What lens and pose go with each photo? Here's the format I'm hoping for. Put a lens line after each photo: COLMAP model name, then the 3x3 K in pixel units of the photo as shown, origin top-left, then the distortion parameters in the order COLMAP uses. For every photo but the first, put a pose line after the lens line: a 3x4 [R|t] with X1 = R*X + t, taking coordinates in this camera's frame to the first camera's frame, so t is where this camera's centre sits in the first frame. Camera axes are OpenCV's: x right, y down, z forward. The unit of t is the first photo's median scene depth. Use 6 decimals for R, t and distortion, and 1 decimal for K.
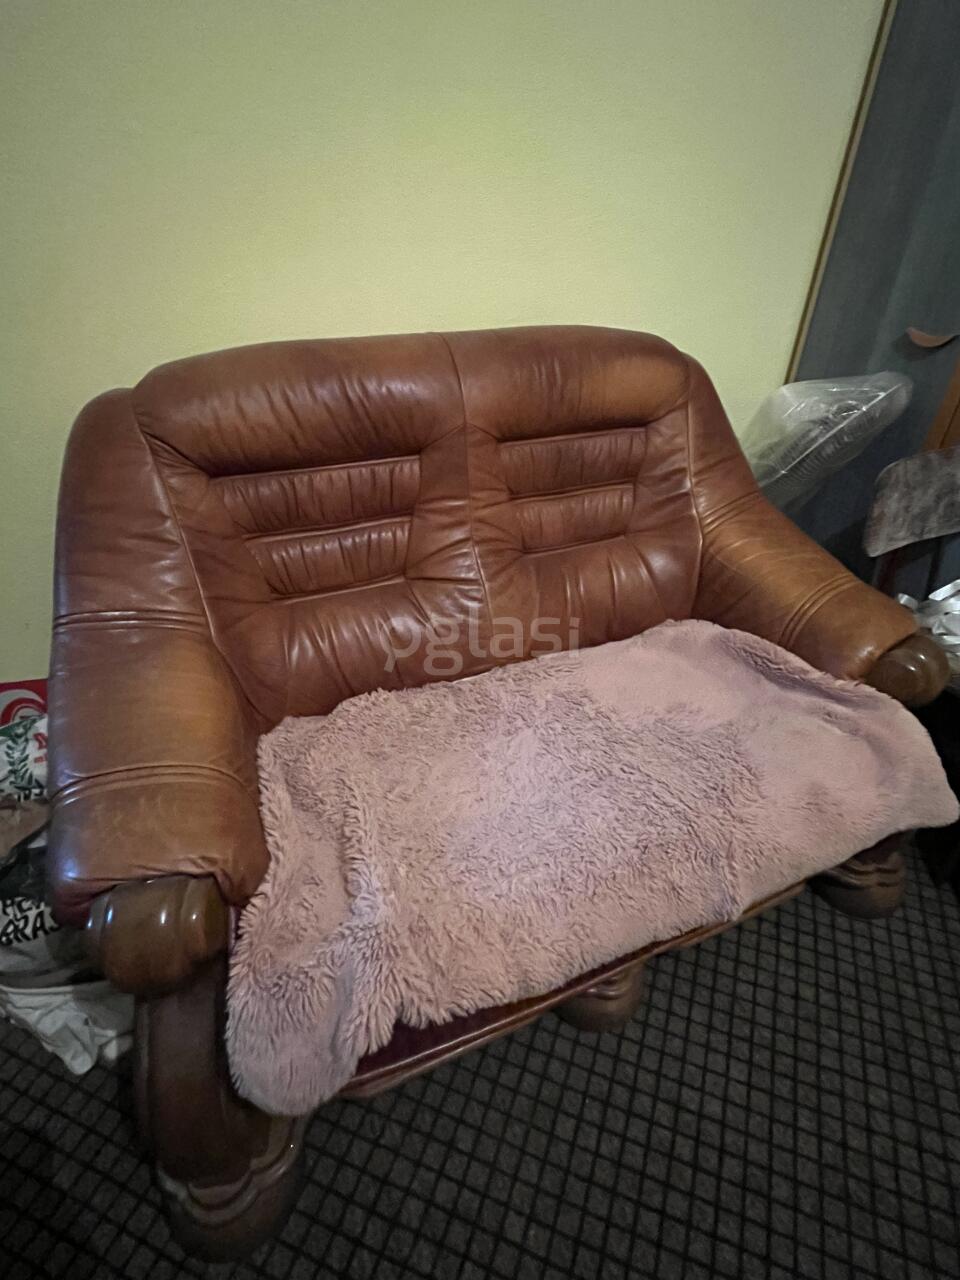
lens RADIAL K [[645.6, 0, 479.1], [0, 645.6, 639.5], [0, 0, 1]] dist [0.002242, -0.000489]
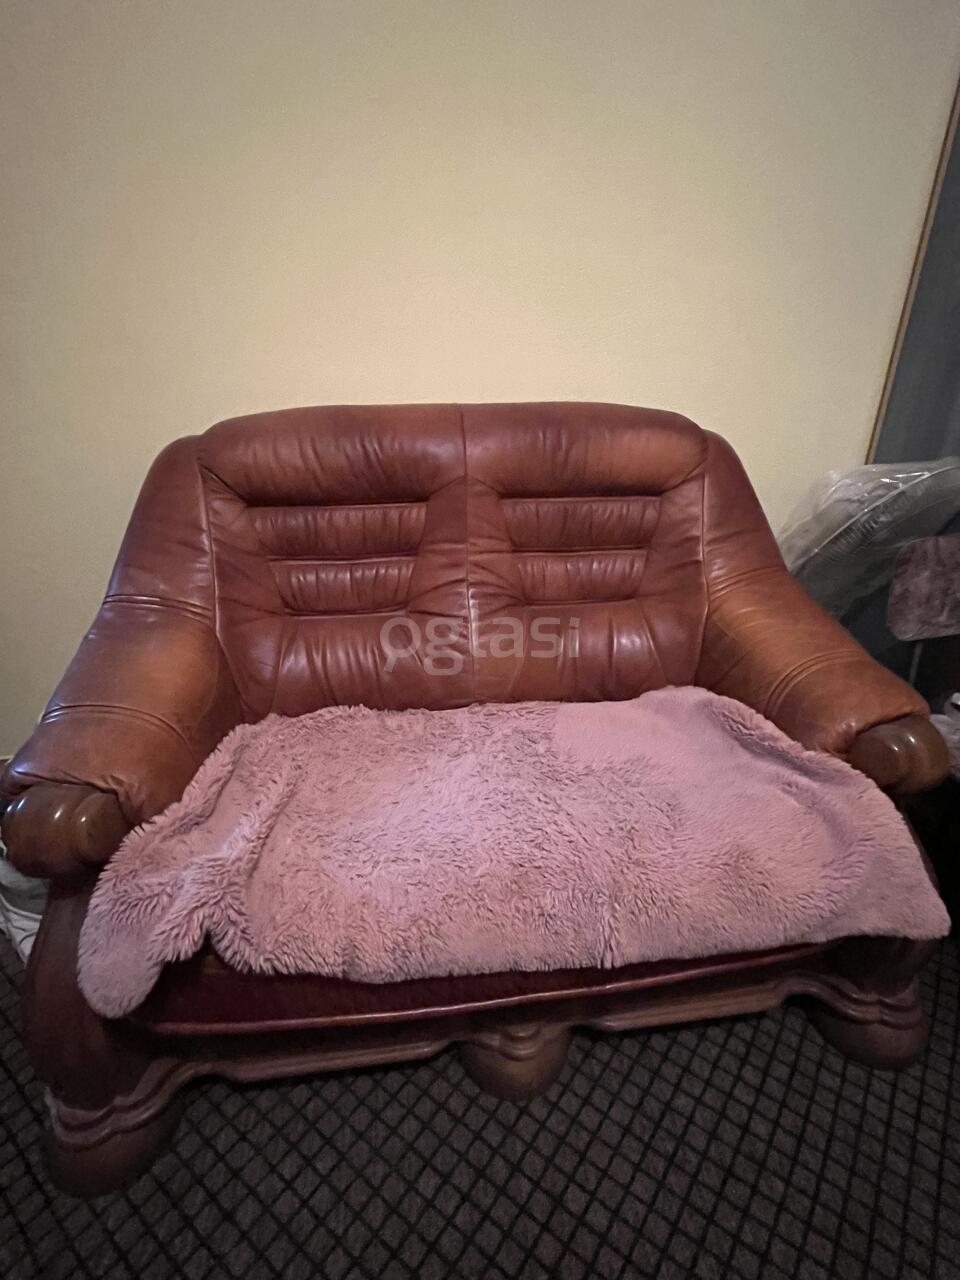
lens RADIAL K [[645.6, 0, 479.1], [0, 645.6, 639.5], [0, 0, 1]] dist [0.002242, -0.000489]
pose [[0.959121, 0.098772, -0.265202, 0.322177], [-0.144856, 0.976392, -0.160235, 0.117455], [0.243114, 0.192101, 0.950785, -0.006958]]
